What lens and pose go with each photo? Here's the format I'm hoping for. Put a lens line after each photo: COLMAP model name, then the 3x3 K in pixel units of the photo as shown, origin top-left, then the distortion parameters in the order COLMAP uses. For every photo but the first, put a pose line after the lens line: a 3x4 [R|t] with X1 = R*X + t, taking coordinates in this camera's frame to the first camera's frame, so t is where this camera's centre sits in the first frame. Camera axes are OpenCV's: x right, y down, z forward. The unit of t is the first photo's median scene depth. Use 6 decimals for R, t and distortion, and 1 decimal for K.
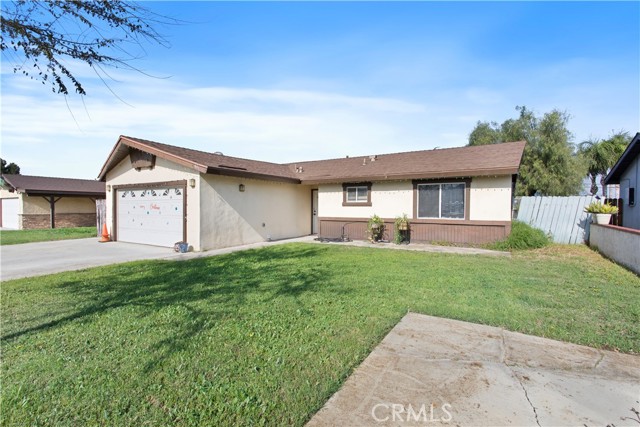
lens RADIAL K [[306.6, 0, 333.6], [0, 306.6, 211.6], [0, 0, 1]] dist [0.005022, 0.001108]
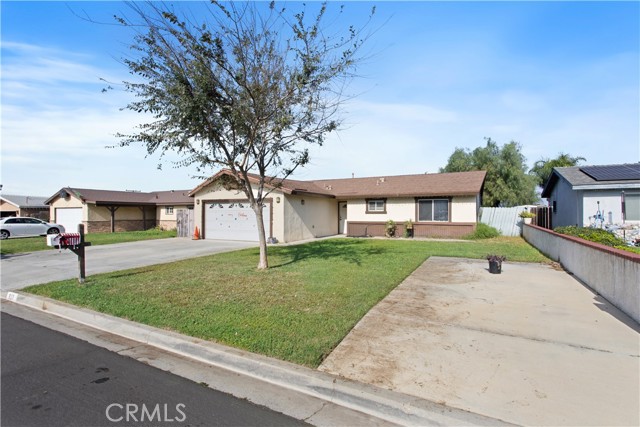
lens RADIAL K [[306.6, 0, 319.0], [0, 306.6, 212.9], [0, 0, 1]] dist [0.005022, 0.001108]
pose [[0.999787, -0.005032, 0.020023, -0.238357], [0.005313, 0.999888, -0.013982, -0.002198], [-0.019951, 0.014086, 0.999702, -0.502342]]
